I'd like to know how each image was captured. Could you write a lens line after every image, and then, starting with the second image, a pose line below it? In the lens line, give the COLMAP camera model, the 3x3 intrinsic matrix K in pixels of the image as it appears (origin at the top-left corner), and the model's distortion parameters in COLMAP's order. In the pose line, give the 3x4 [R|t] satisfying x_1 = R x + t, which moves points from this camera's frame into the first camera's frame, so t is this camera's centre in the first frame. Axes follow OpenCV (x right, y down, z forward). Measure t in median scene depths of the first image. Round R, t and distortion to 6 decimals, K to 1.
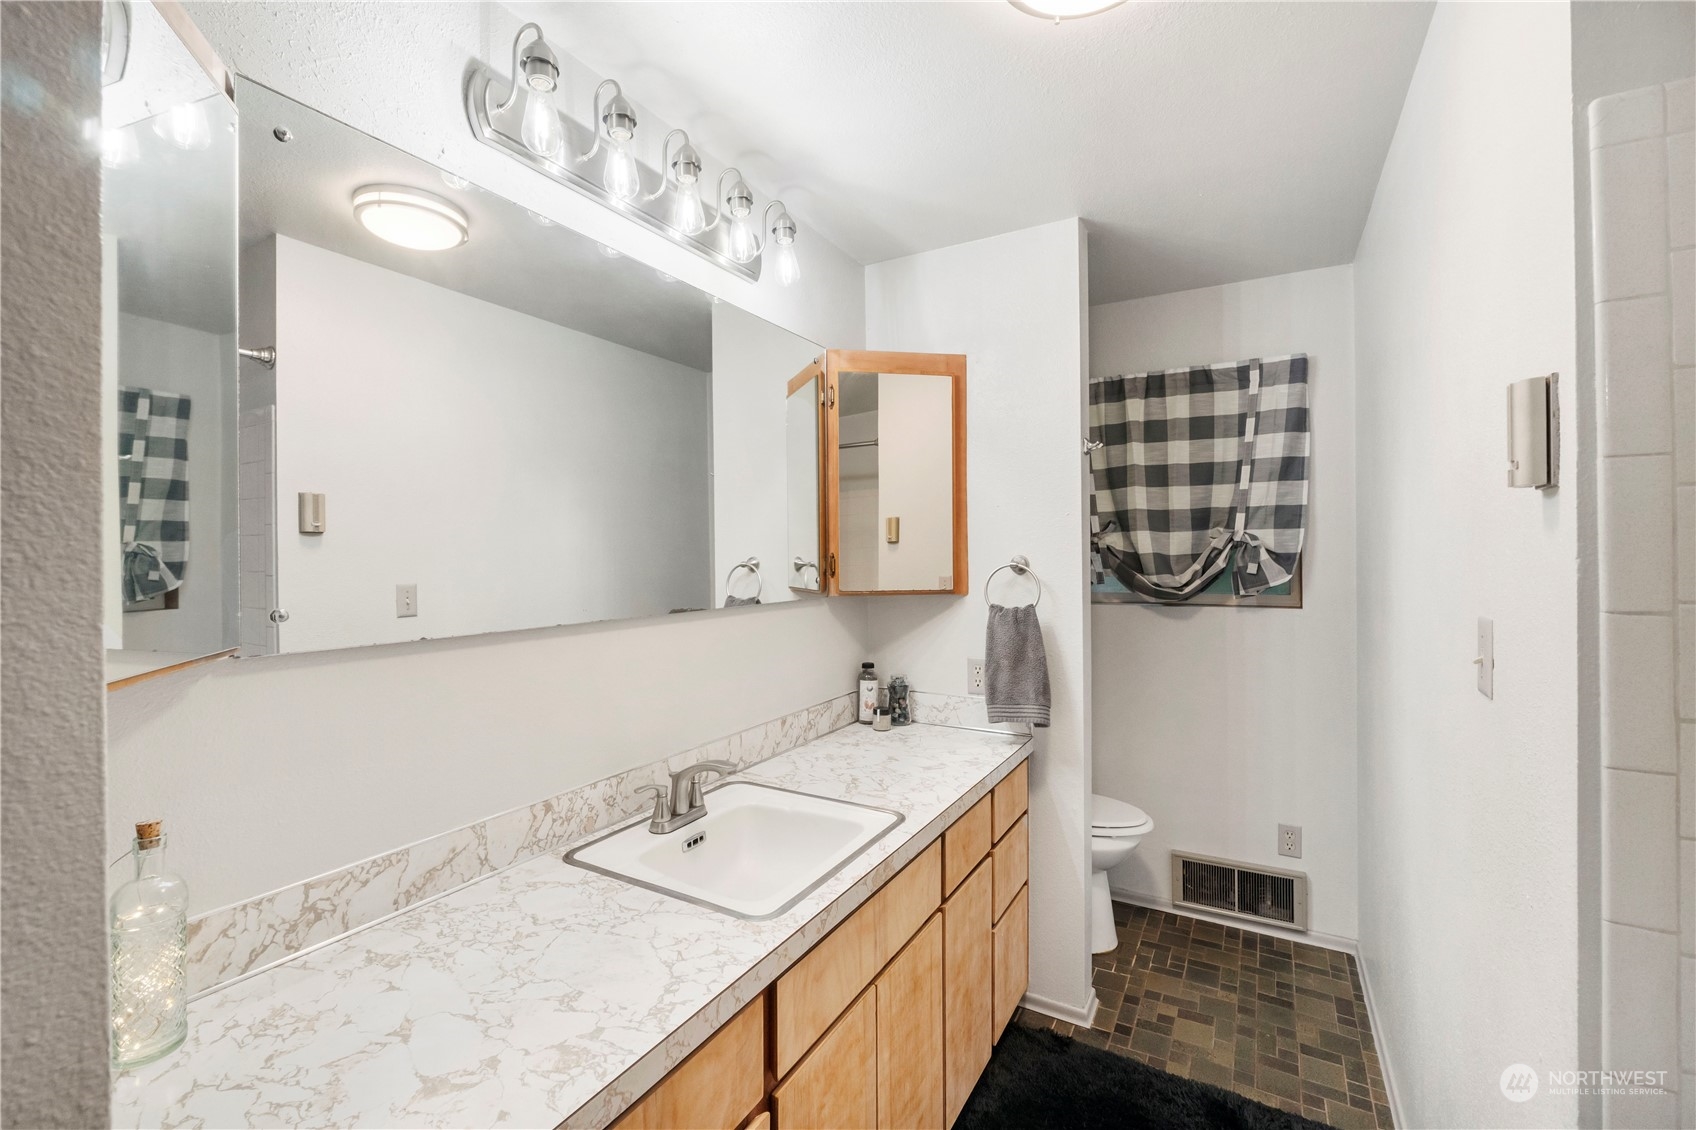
lens RADIAL K [[729.1, 0, 847.4], [0, 729.1, 552.4], [0, 0, 1]] dist [-0.008533, 0.000013]
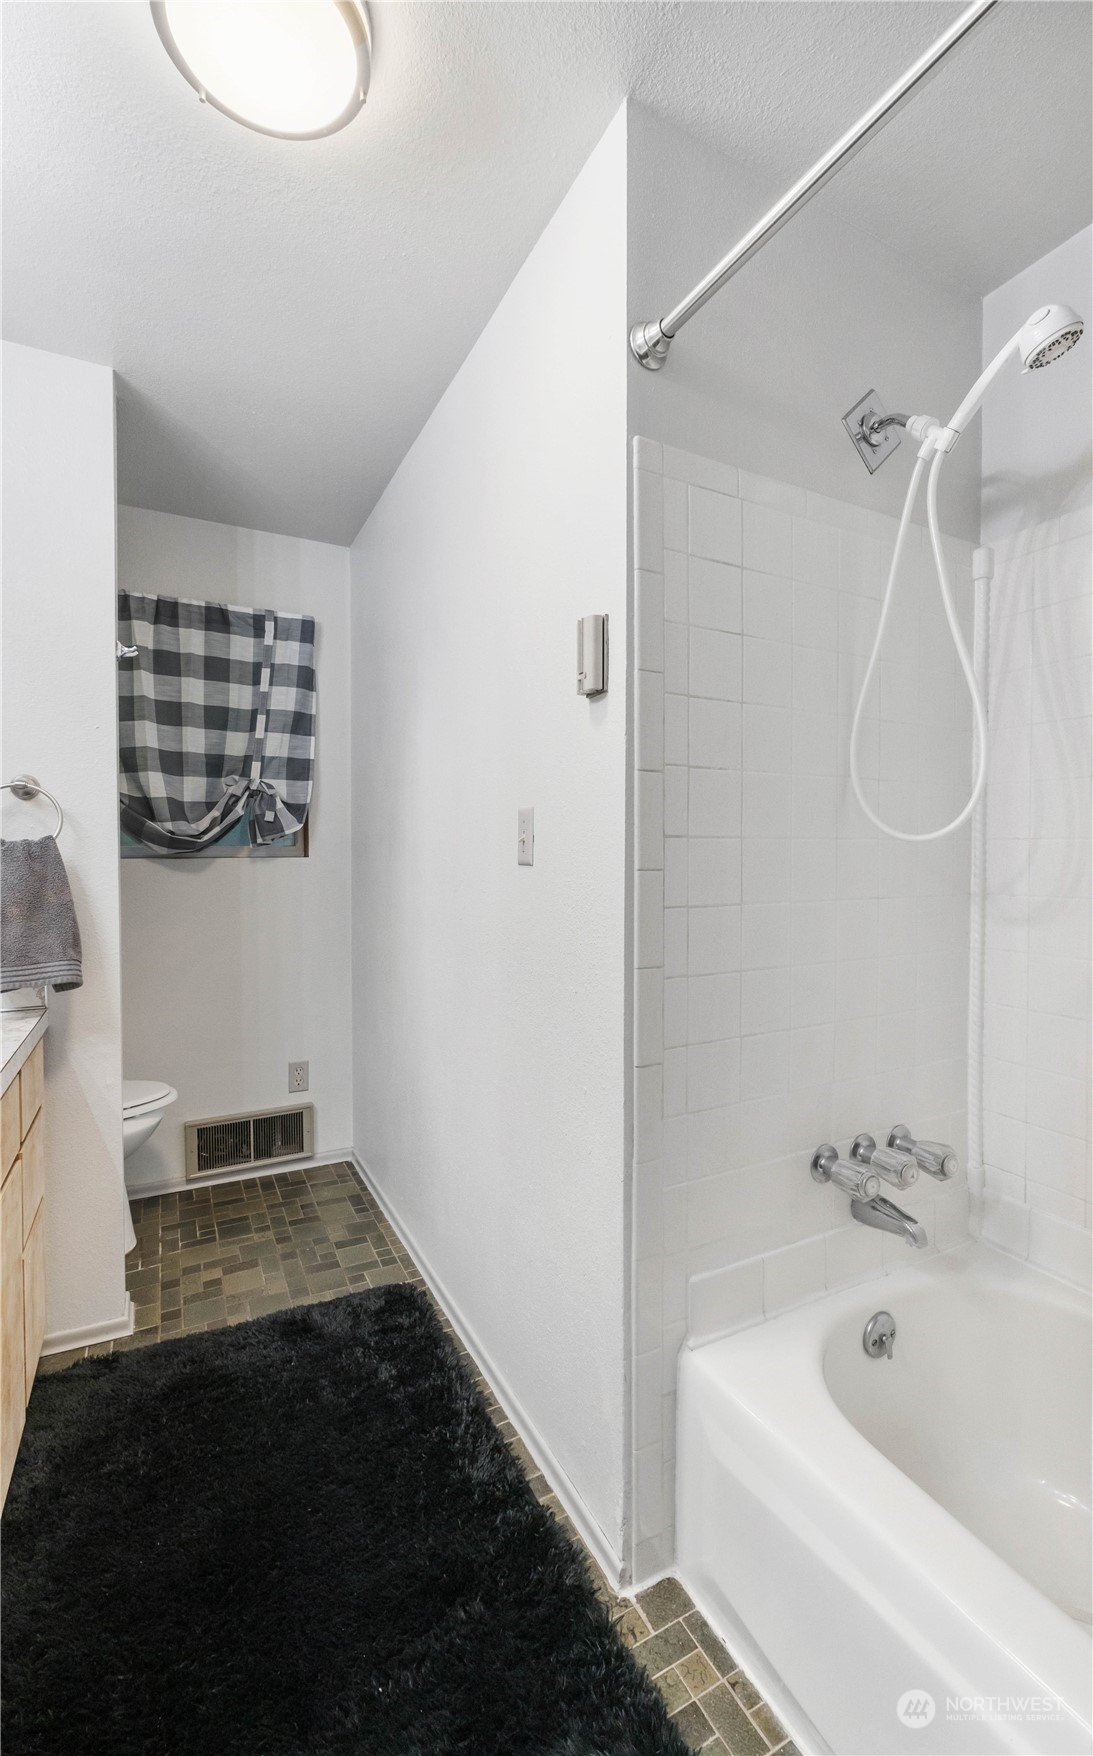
lens RADIAL K [[770.3, 0, 556.8], [0, 770.3, 891.3], [0, 0, 1]] dist [-0.009684, -0.000308]
pose [[0.513682, -0.017073, 0.857811, -0.163623], [0.001937, 0.999823, 0.018739, 0.108523], [-0.857978, -0.007964, 0.513624, 0.101520]]
